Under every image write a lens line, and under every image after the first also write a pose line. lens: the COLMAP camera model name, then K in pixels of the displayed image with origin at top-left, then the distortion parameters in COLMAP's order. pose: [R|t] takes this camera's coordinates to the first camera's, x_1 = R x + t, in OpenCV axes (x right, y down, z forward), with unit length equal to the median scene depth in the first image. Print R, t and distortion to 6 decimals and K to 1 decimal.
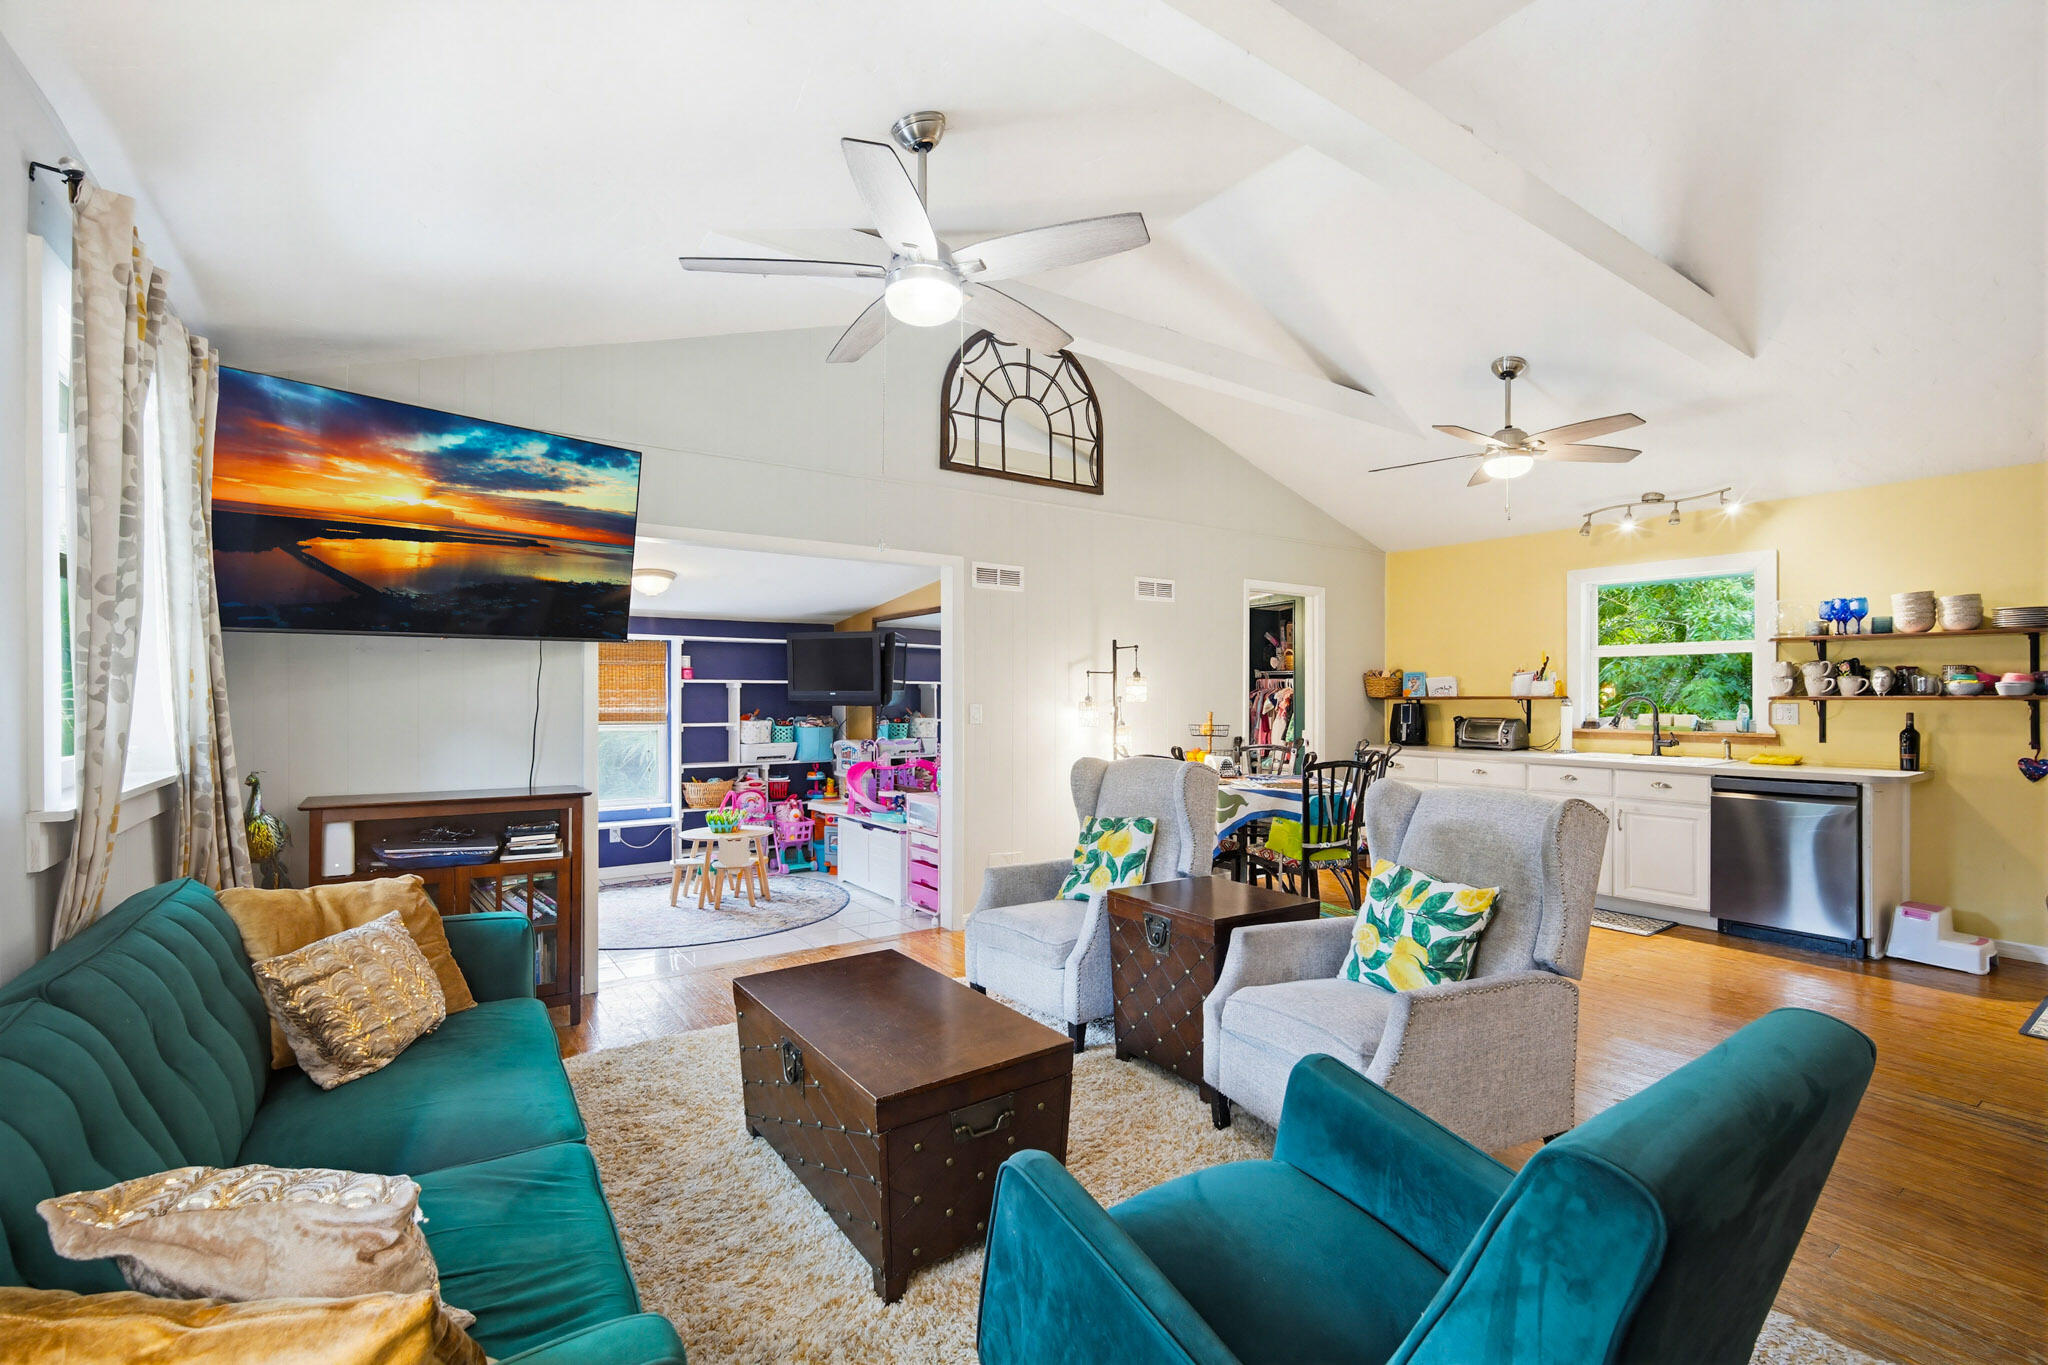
lens RADIAL K [[894.0, 0, 1027.7], [0, 894.0, 694.2], [0, 0, 1]] dist [-0.018693, 0.009105]
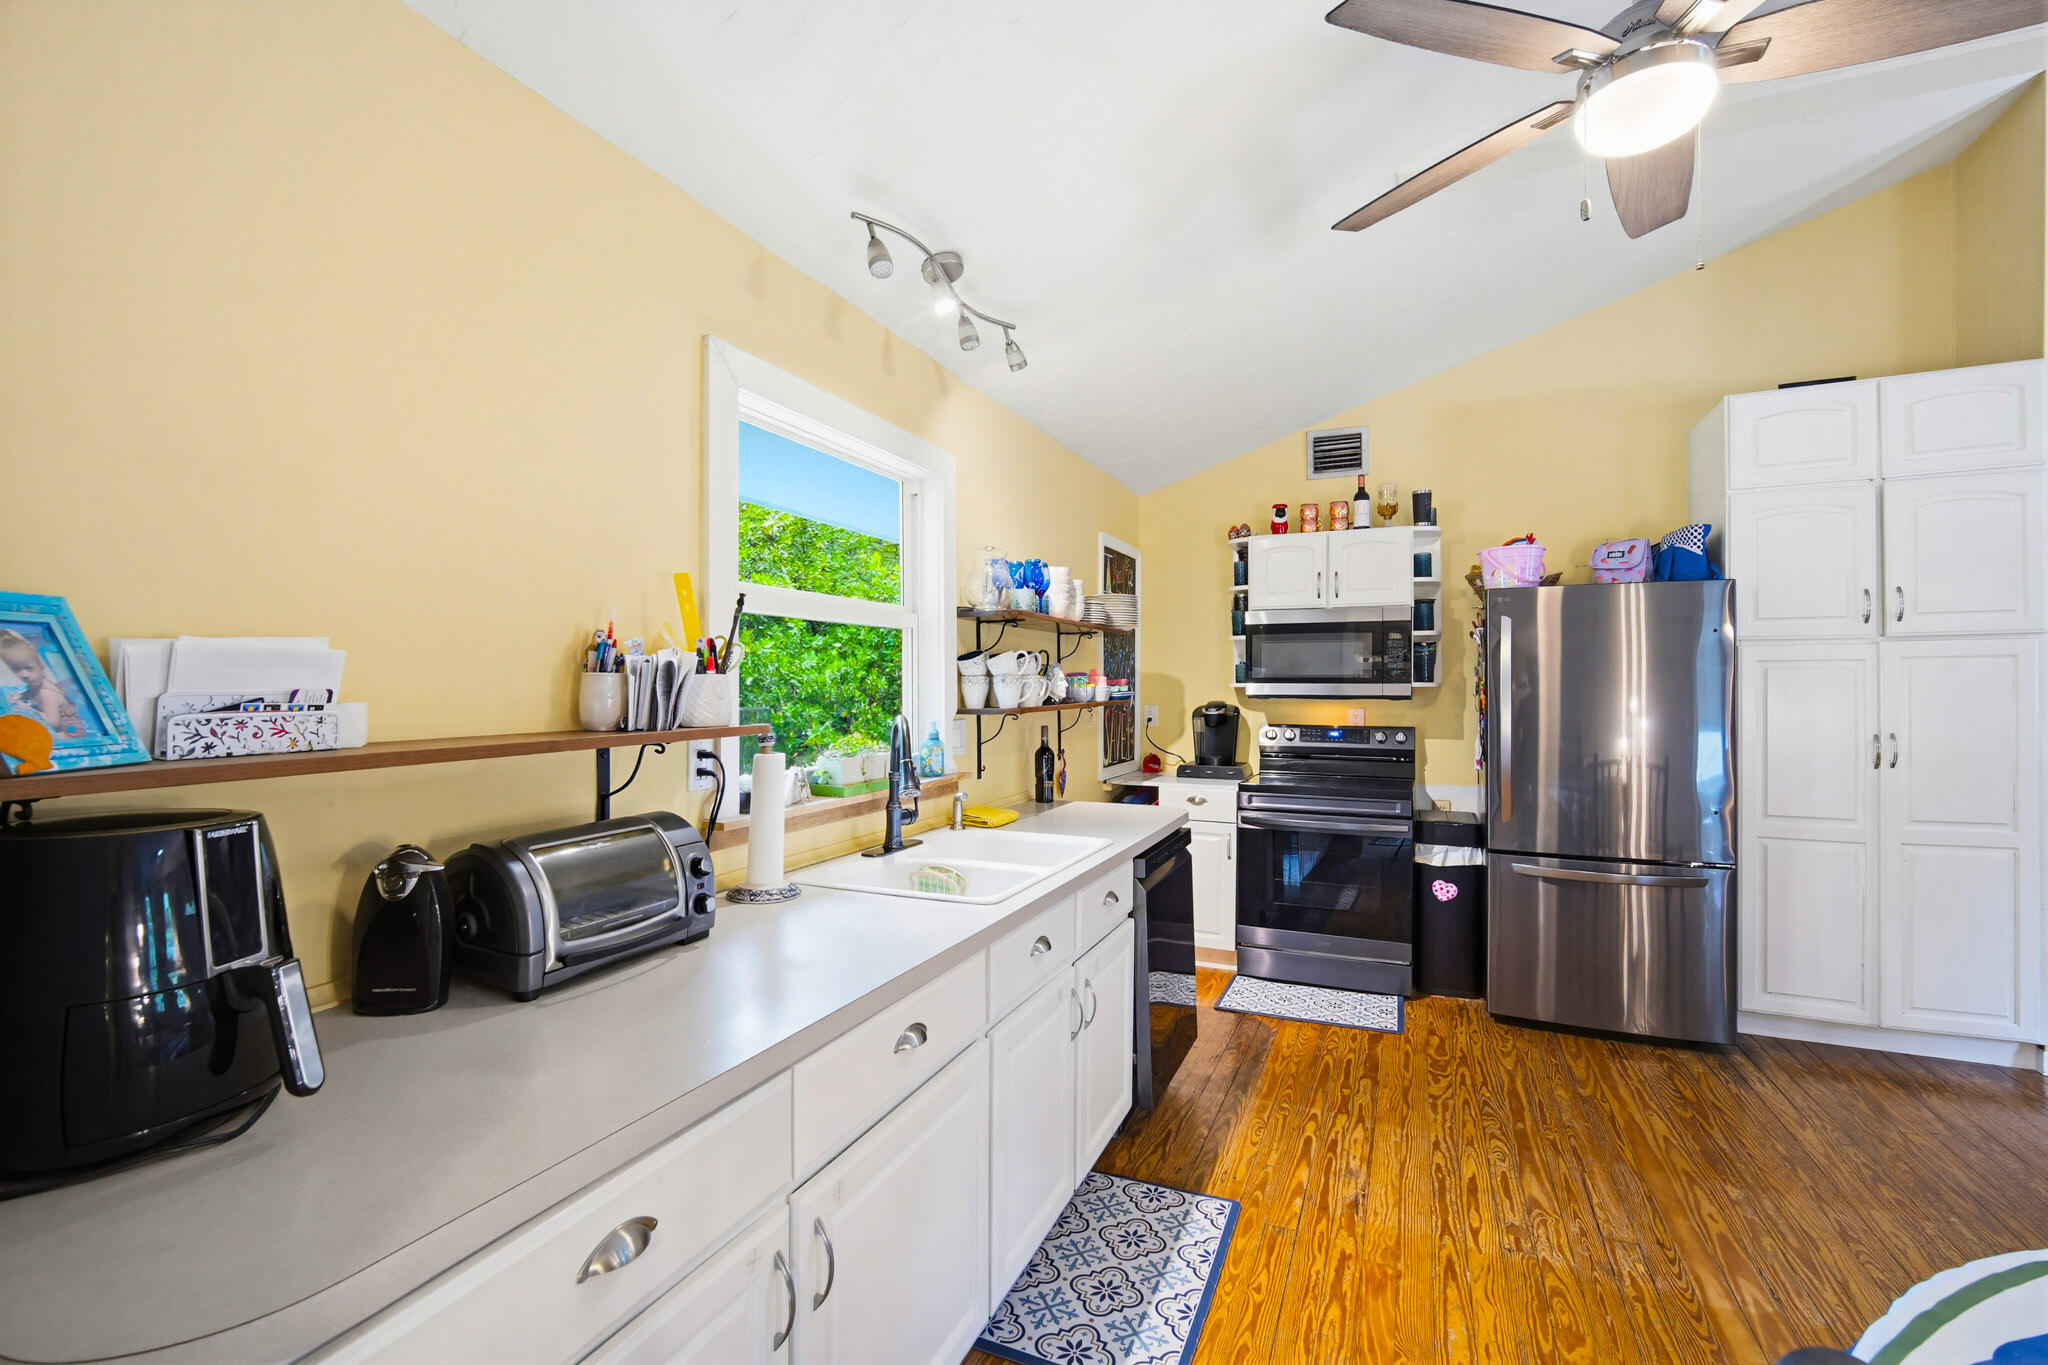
lens RADIAL K [[894.4, 0, 1034.9], [0, 894.4, 686.0], [0, 0, 1]] dist [0.000820, 0.000262]
pose [[-0.529209, 0.000237, 0.848491, 0.353401], [0.003657, 0.999991, 0.002002, -0.014910], [-0.848484, 0.004163, -0.529205, 1.411425]]
